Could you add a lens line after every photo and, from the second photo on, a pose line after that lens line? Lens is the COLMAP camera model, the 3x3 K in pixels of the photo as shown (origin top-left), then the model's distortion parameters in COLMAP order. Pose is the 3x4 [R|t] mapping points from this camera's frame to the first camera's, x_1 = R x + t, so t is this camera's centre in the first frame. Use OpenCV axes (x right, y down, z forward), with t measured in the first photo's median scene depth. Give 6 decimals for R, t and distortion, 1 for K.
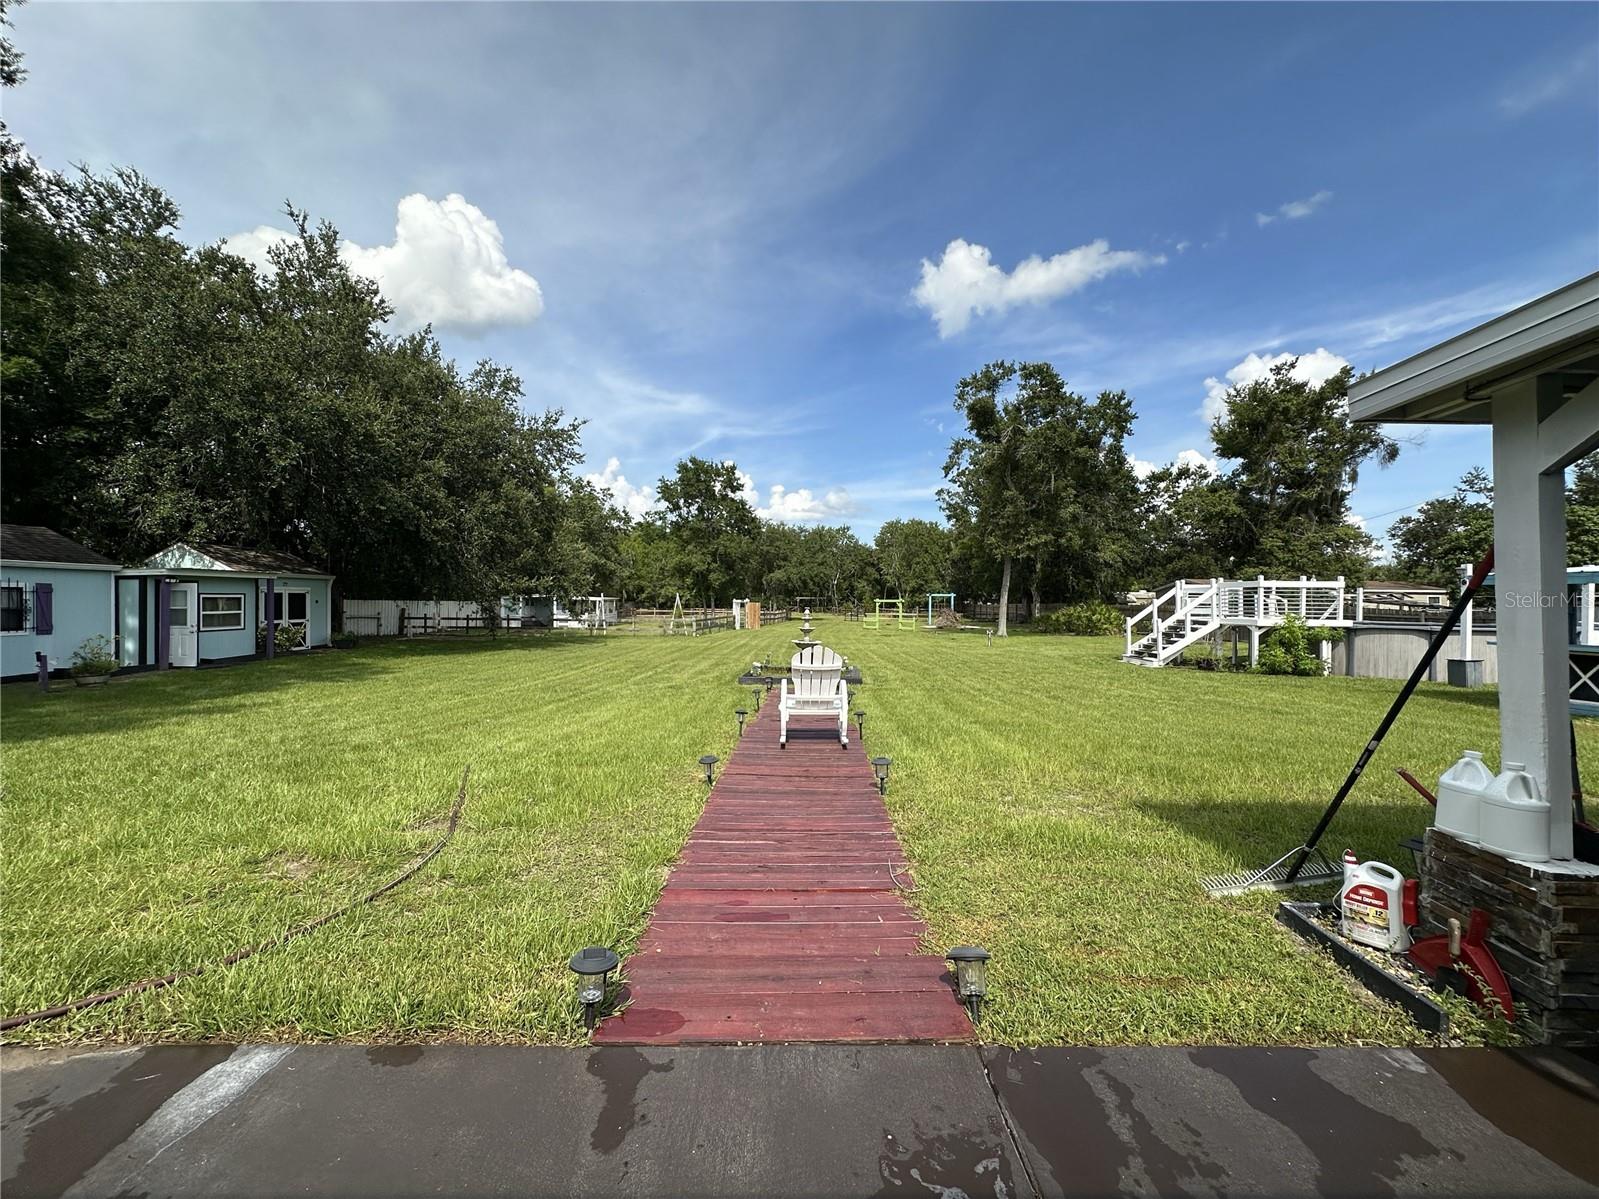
lens RADIAL K [[641.8, 0, 799.5], [0, 641.8, 600.2], [0, 0, 1]] dist [-0.001789, 0.000348]
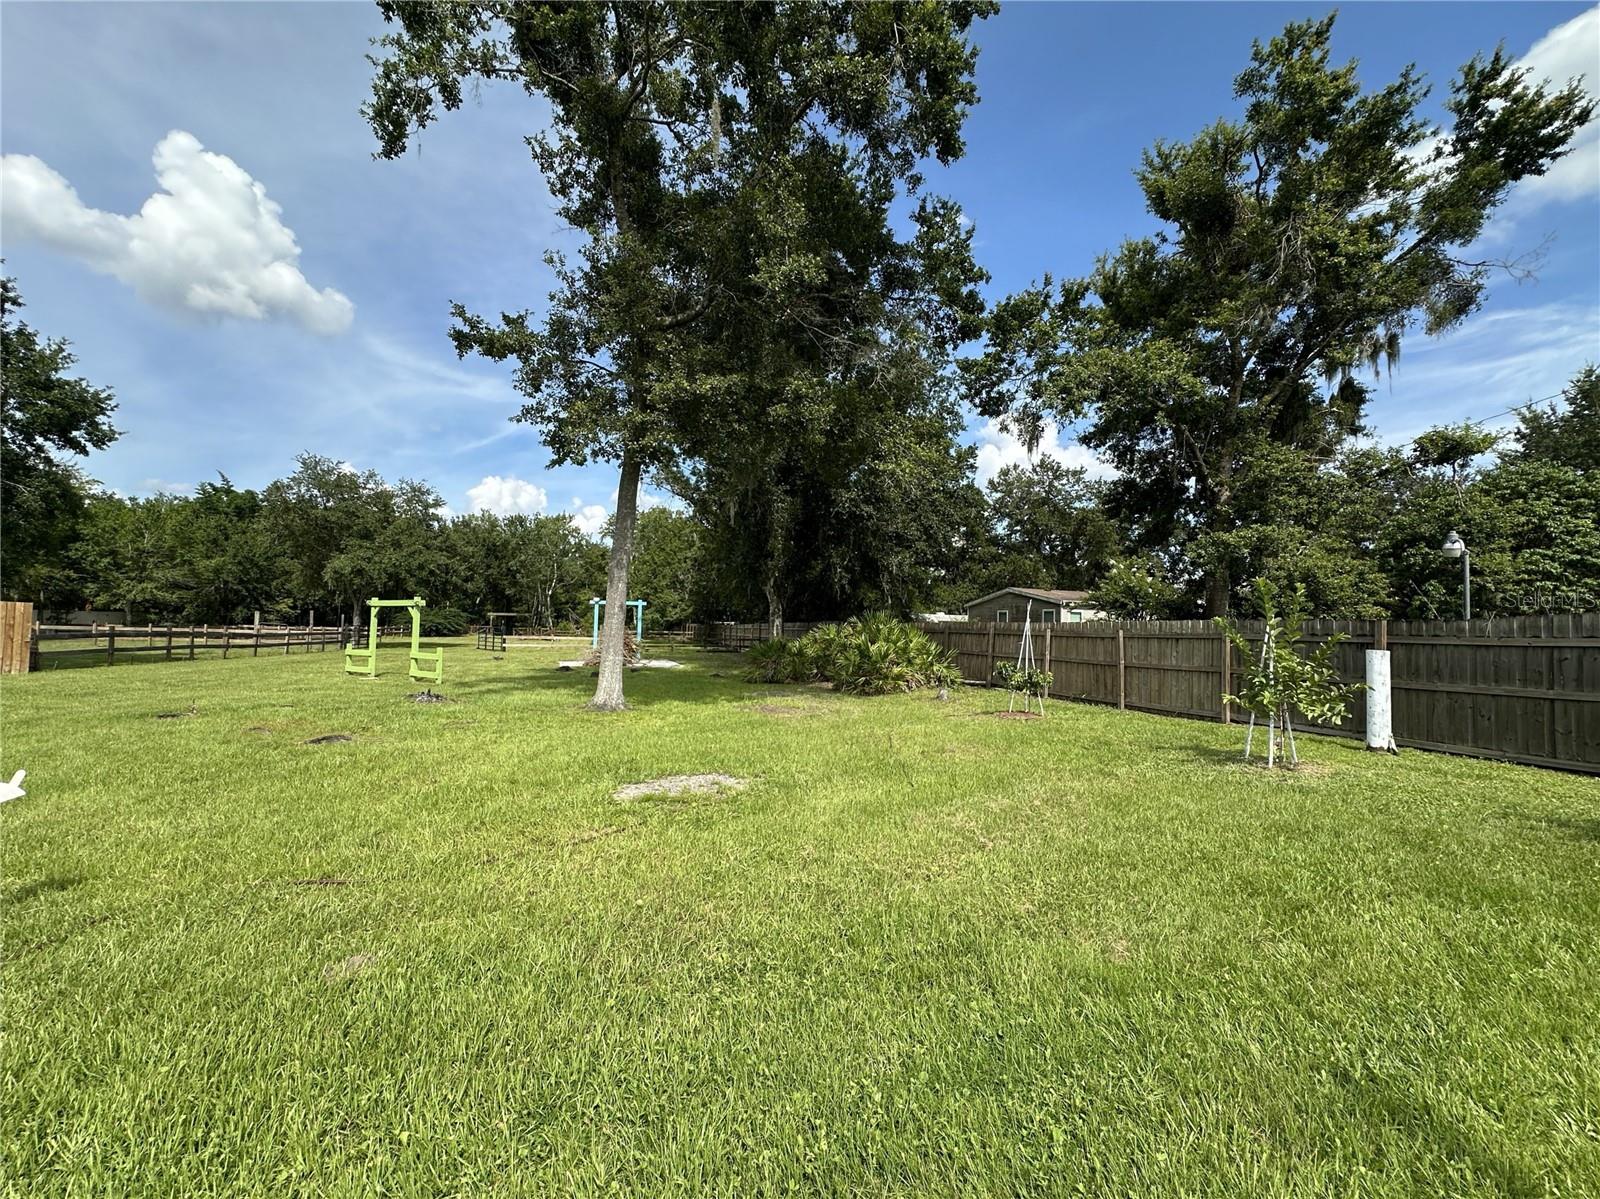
lens RADIAL K [[674.4, 0, 798.7], [0, 674.4, 600.0], [0, 0, 1]] dist [-0.001015, 0.000920]
pose [[0.956819, 0.024420, 0.289658, 0.516172], [-0.013756, 0.999153, -0.038794, 0.023809], [-0.290360, 0.033134, 0.956344, 1.076396]]
